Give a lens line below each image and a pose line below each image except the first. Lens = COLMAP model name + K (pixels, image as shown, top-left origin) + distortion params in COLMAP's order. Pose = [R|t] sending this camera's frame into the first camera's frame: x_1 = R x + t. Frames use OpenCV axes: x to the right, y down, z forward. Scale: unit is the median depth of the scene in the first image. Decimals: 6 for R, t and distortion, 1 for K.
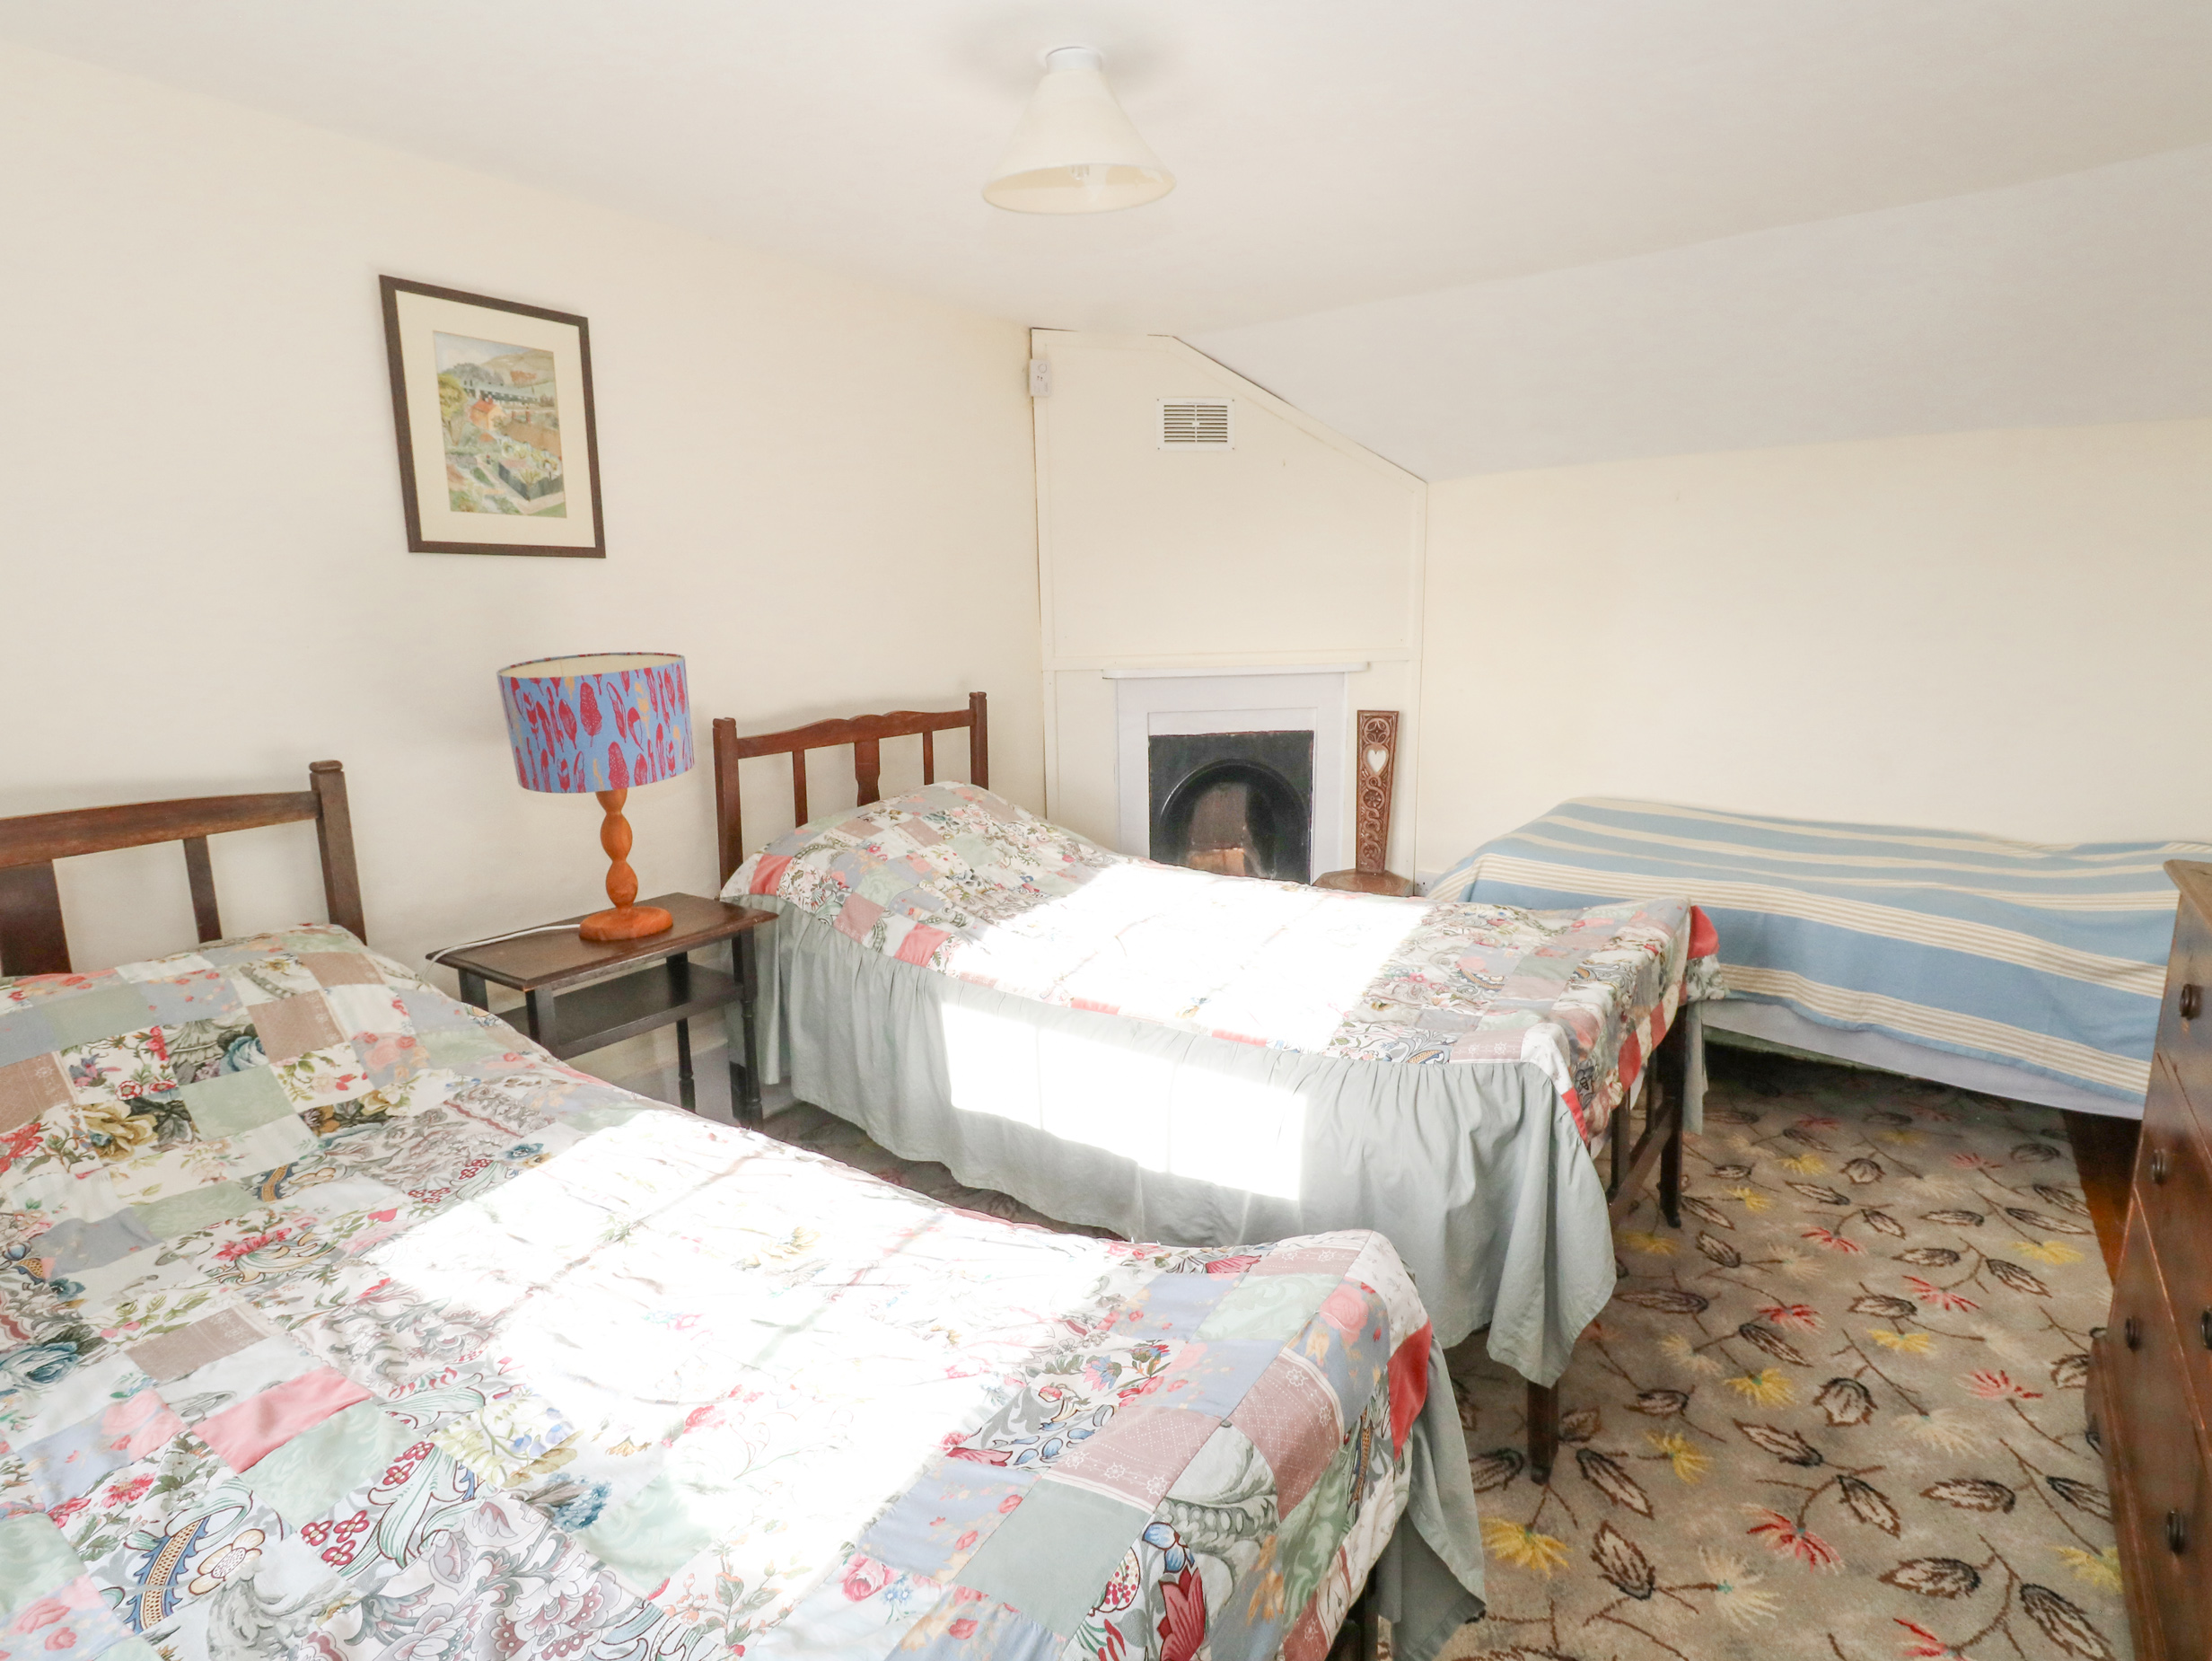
lens RADIAL K [[1144.5, 0, 1126.5], [0, 1144.5, 810.8], [0, 0, 1]] dist [0.002518, -0.002467]
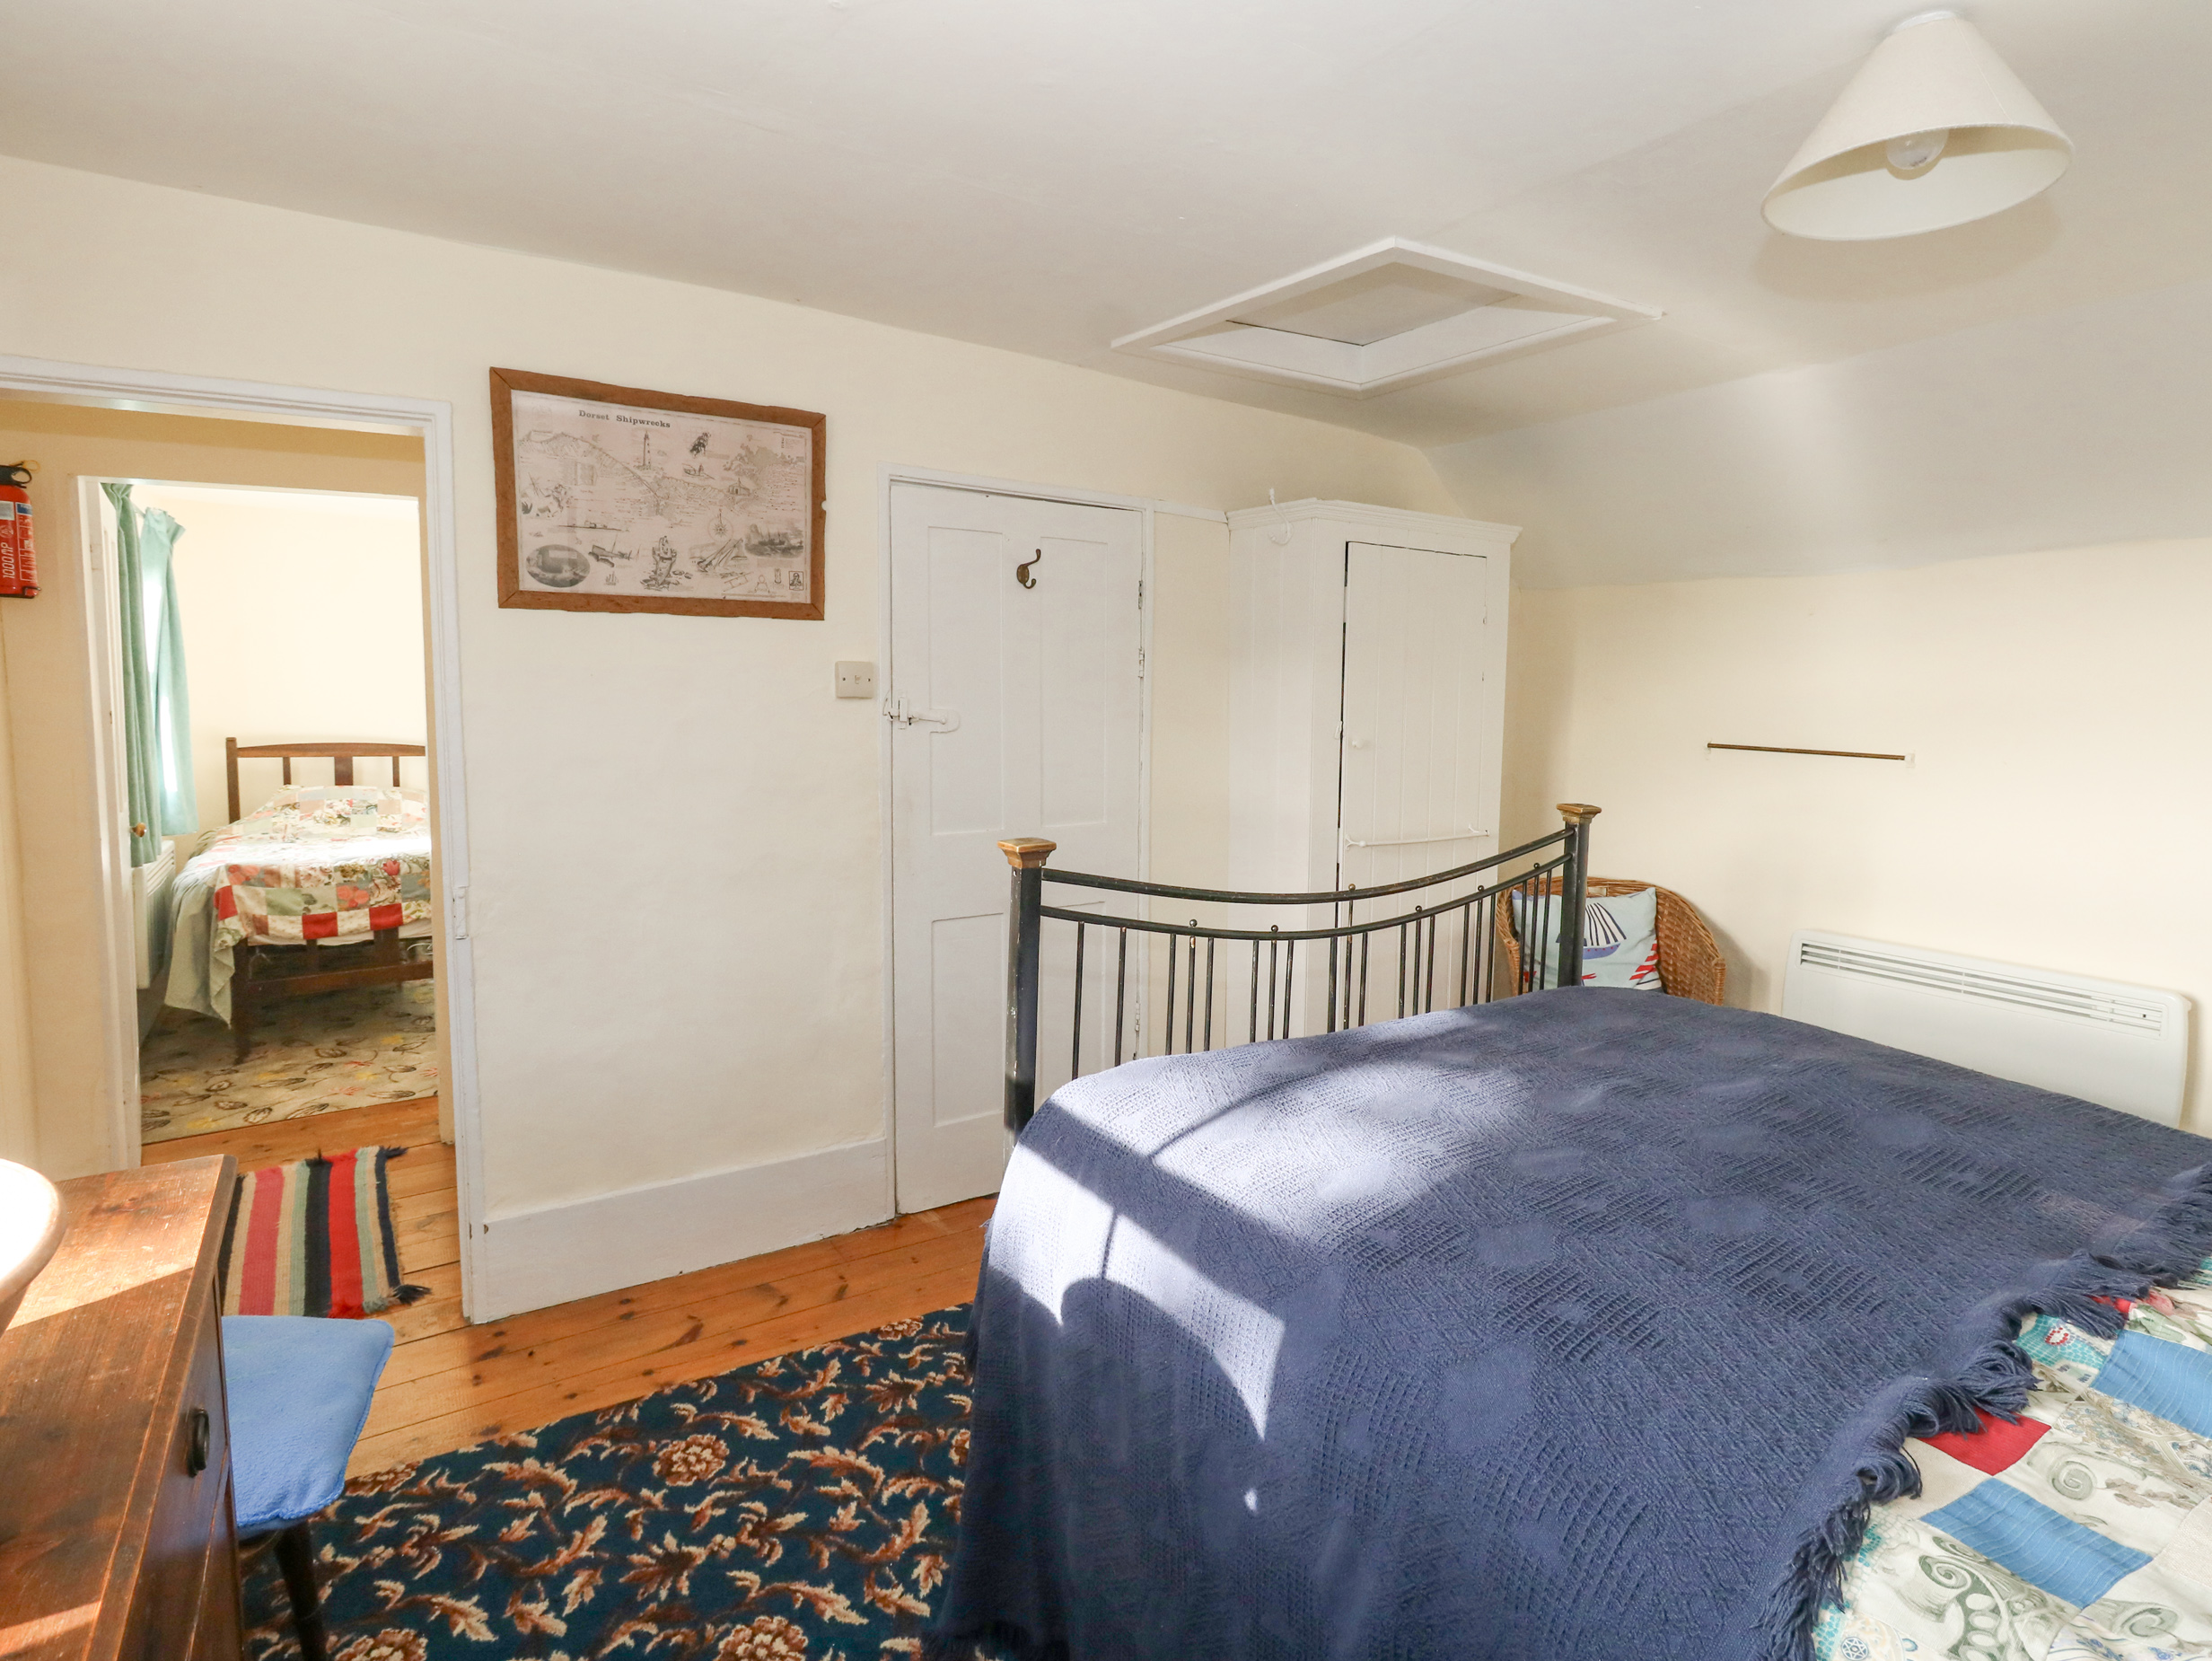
lens RADIAL K [[1144.5, 0, 1126.5], [0, 1144.5, 810.8], [0, 0, 1]] dist [0.002518, -0.002467]
pose [[0.933135, 0.071060, -0.352433, 1.983529], [-0.105454, 0.991254, -0.079345, 0.192761], [0.343713, 0.111205, 0.932467, -1.104883]]
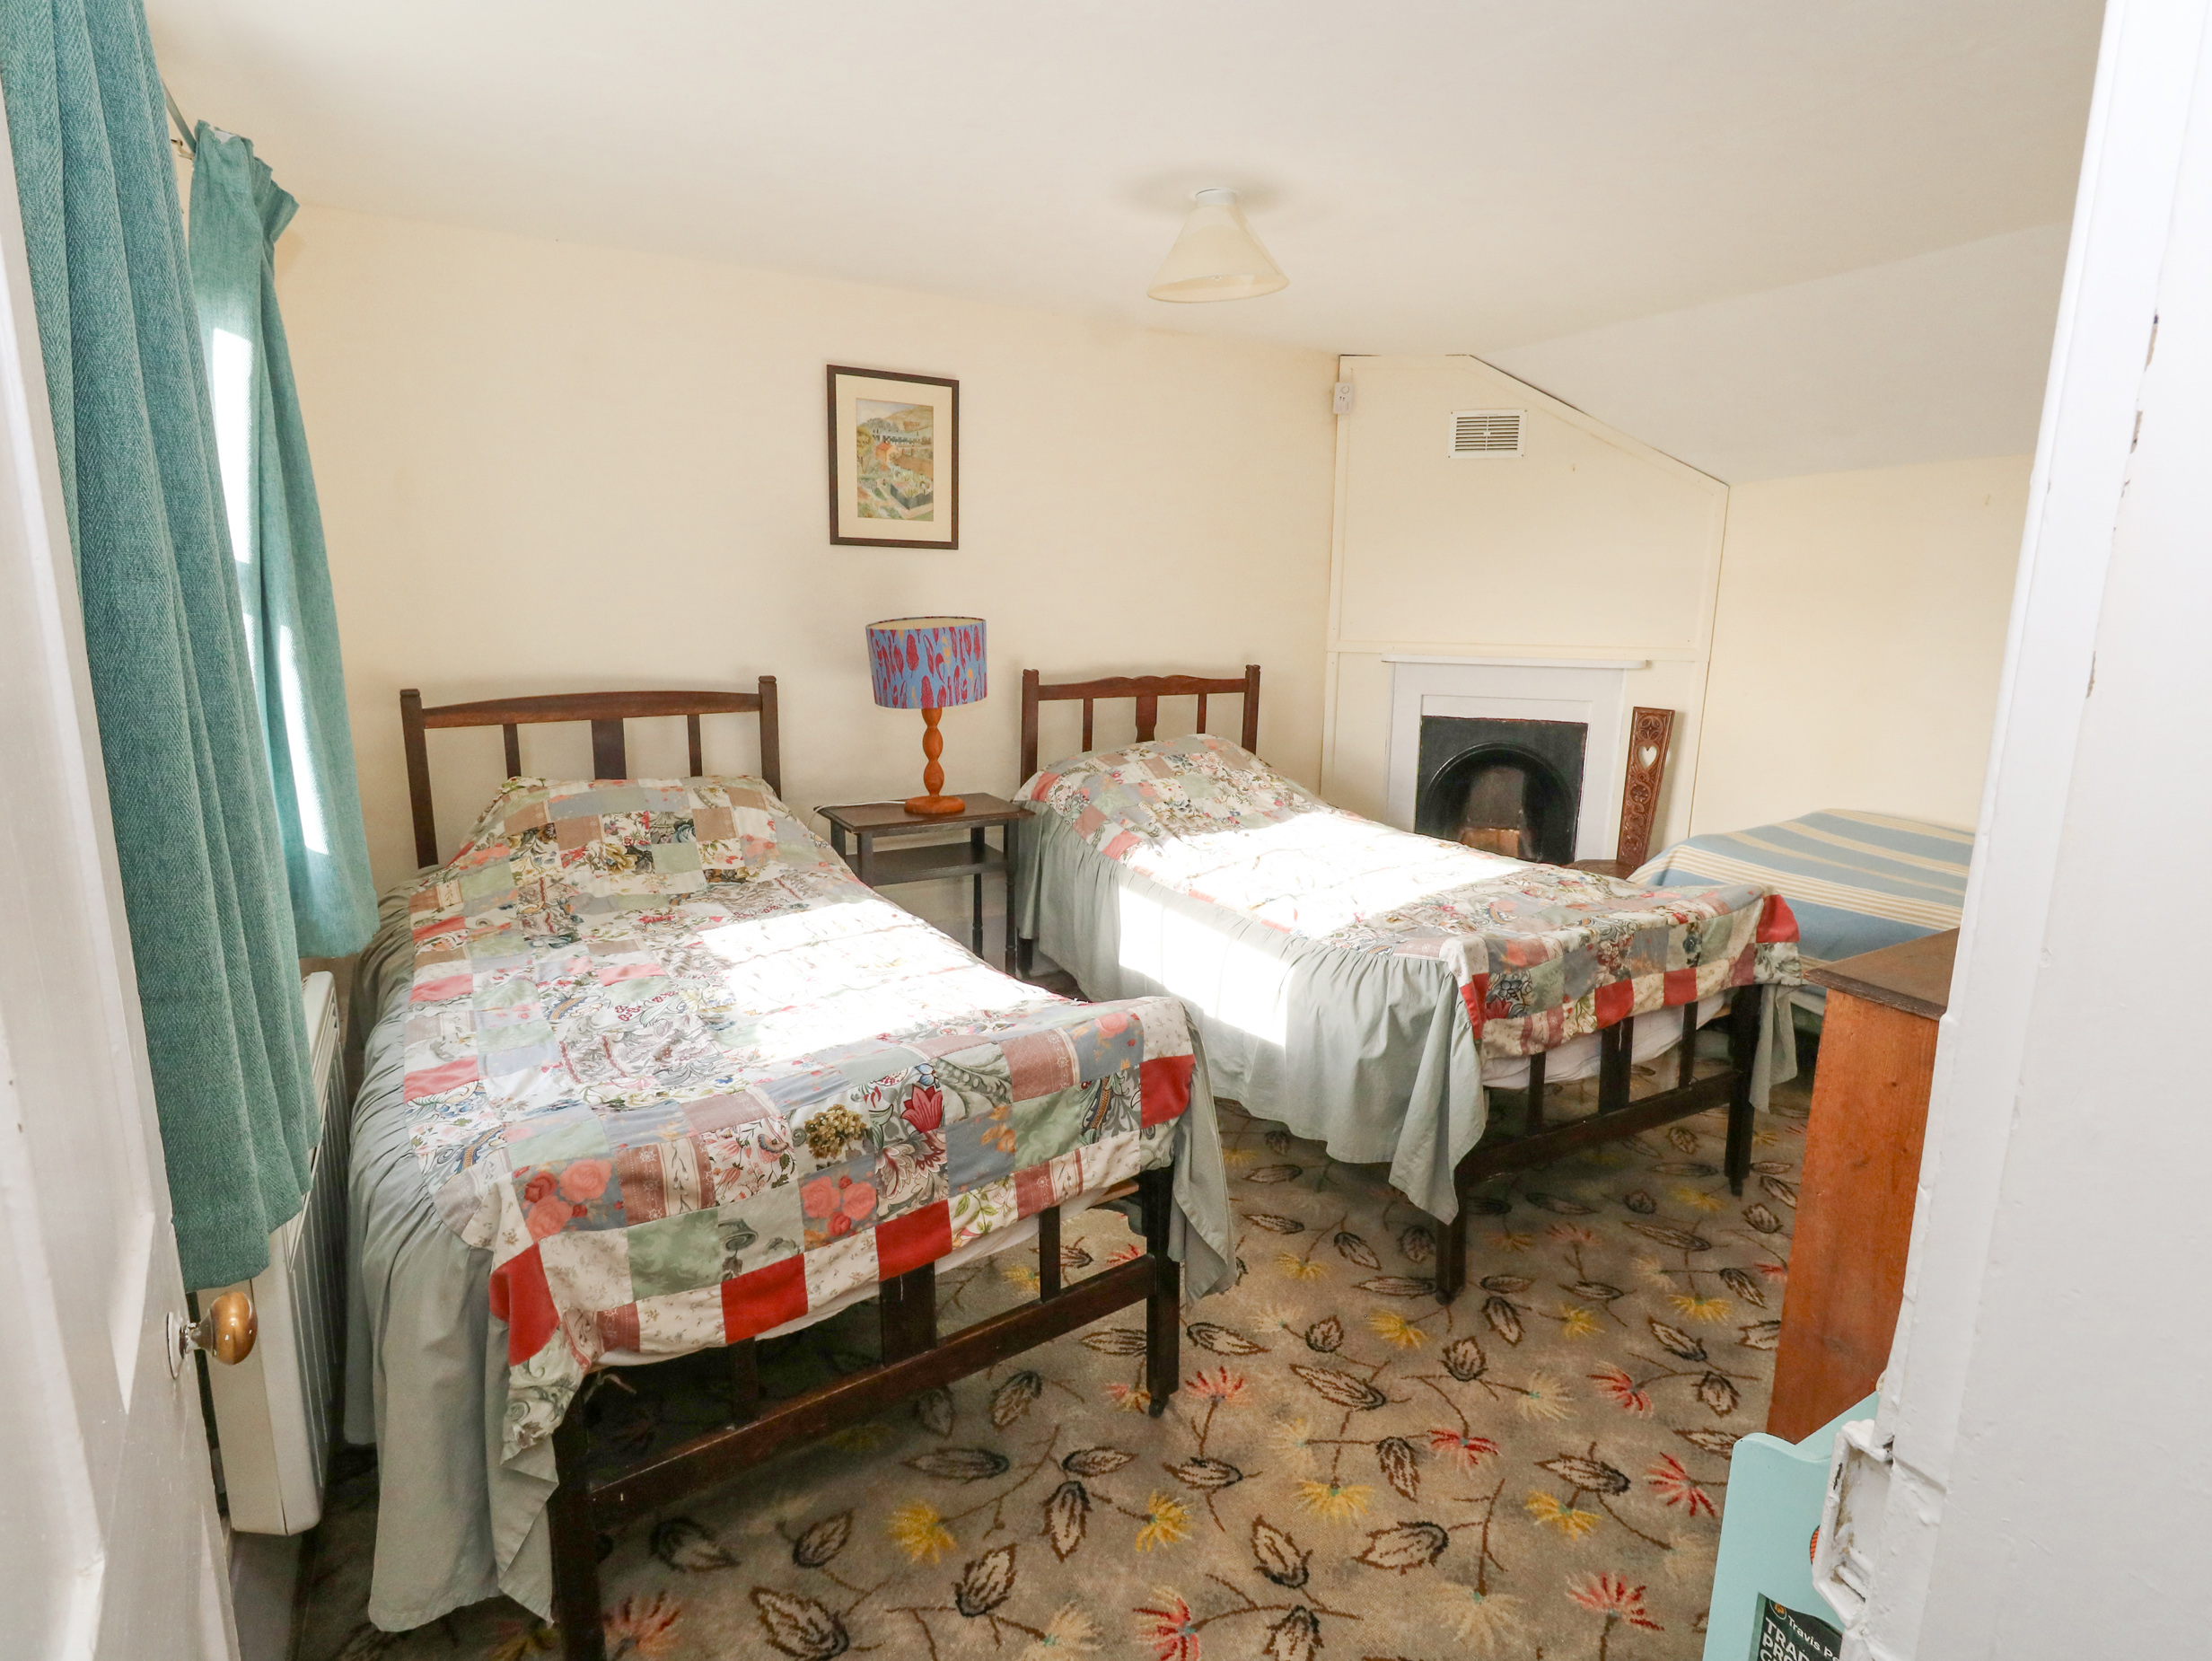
lens RADIAL K [[1144.5, 0, 1126.5], [0, 1144.5, 810.8], [0, 0, 1]] dist [0.002518, -0.002467]
pose [[0.908161, 0.109399, -0.404074, 0.421796], [-0.105212, 0.993914, 0.032626, 0.039006], [0.405184, 0.012884, 0.914144, -0.250780]]
